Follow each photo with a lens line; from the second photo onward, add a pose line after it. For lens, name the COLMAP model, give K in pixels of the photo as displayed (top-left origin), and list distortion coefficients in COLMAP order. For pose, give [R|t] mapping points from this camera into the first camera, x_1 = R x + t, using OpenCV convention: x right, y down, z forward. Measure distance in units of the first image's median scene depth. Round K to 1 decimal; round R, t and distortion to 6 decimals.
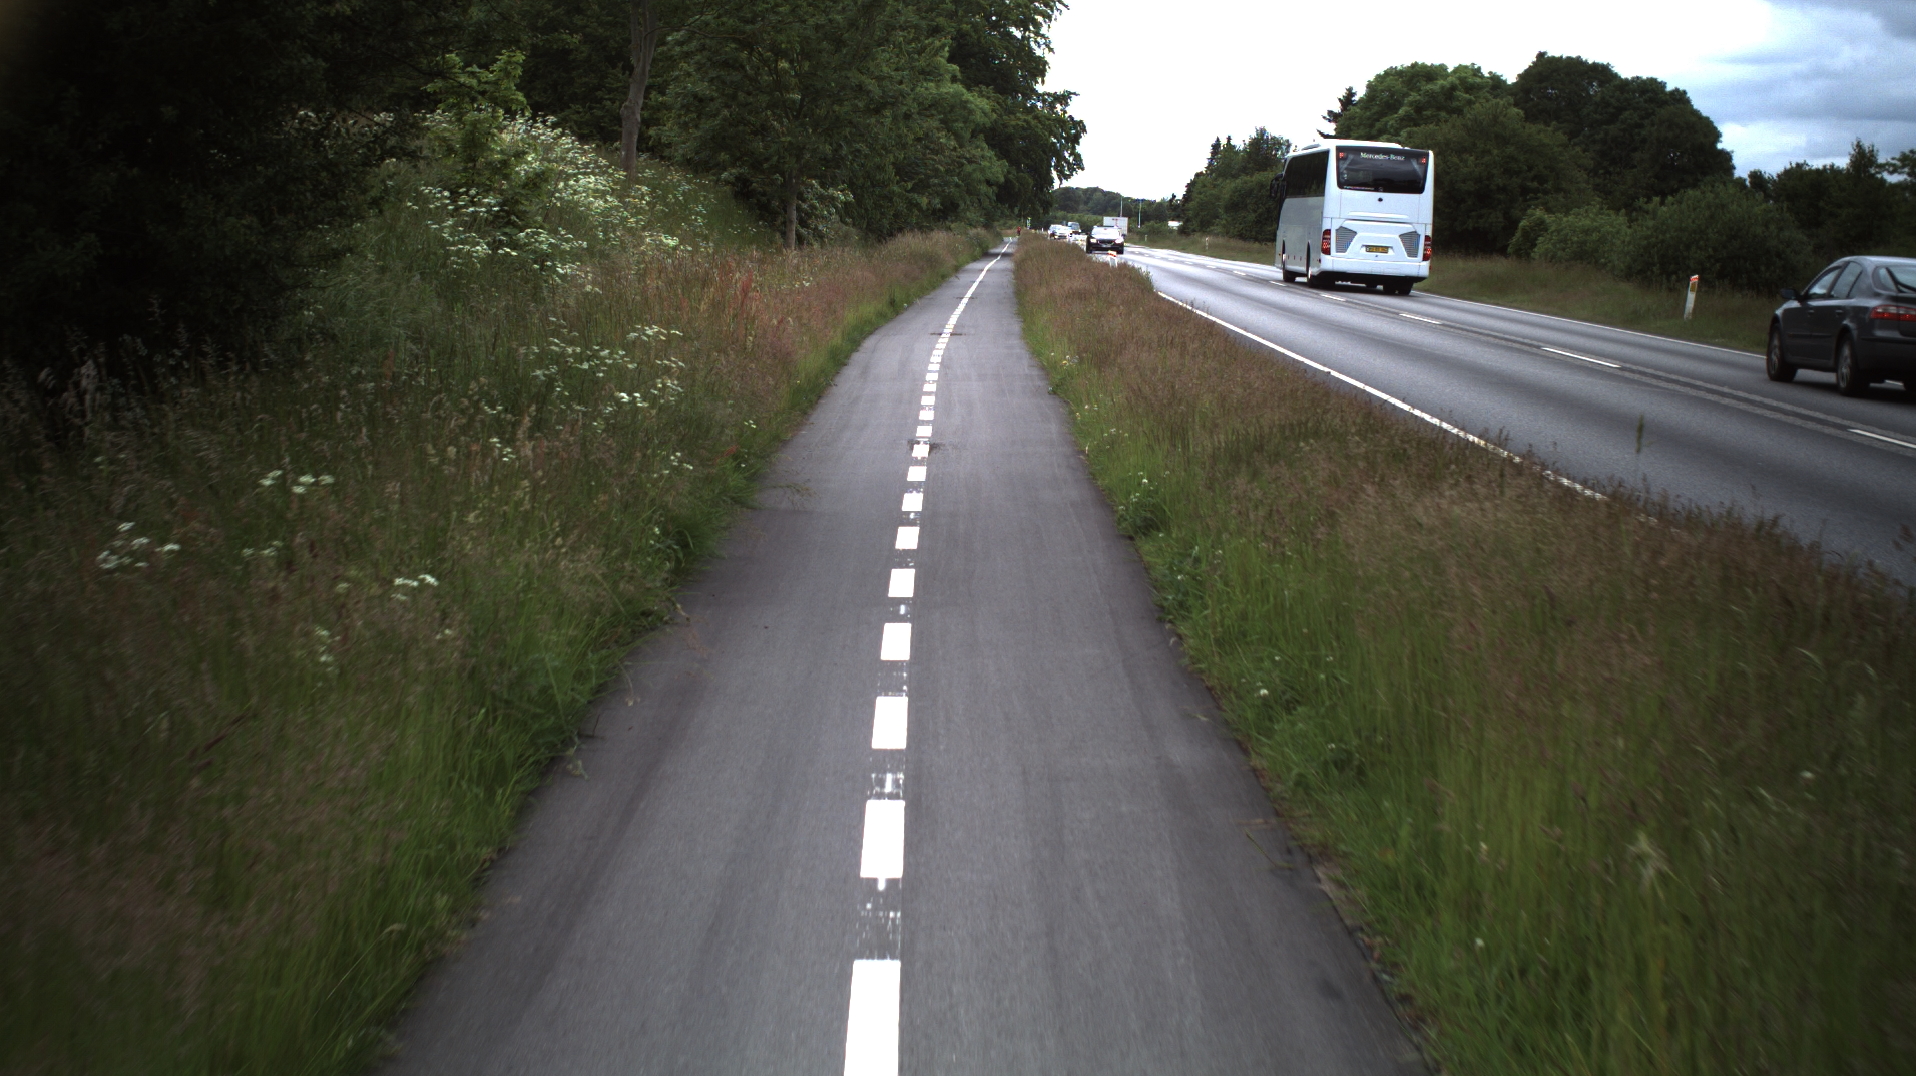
lens RADIAL K [[11660.9, 0, 967.9], [0, 11660.9, 541.6], [0, 0, 1]] dist [-1.982903, 0.000000]
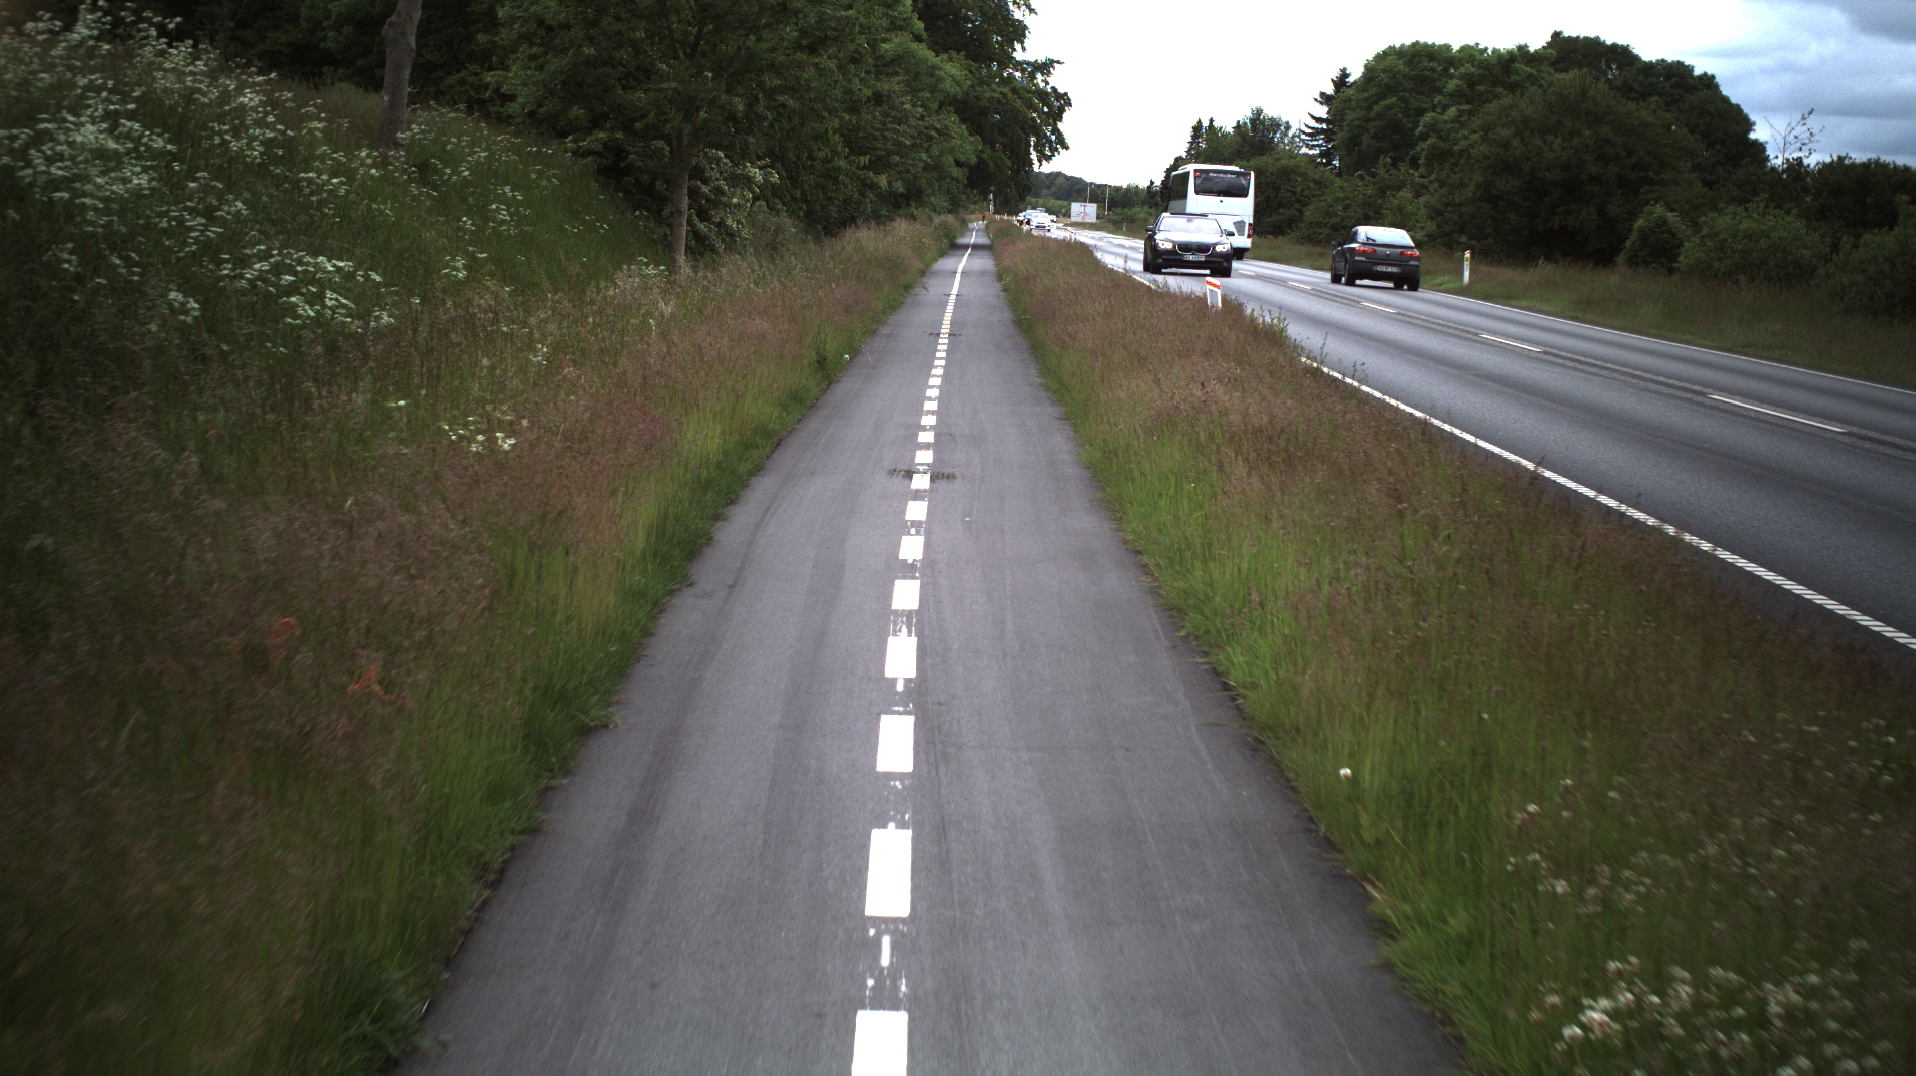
lens RADIAL K [[11666.6, 0, 945.3], [0, 11666.6, 523.7], [0, 0, 1]] dist [-2.289166, 0.000000]
pose [[0.999905, 0.013616, 0.001902, -0.001032], [-0.013615, 0.999907, -0.000100, -0.009277], [-0.001903, 0.000074, 0.999998, 0.315961]]
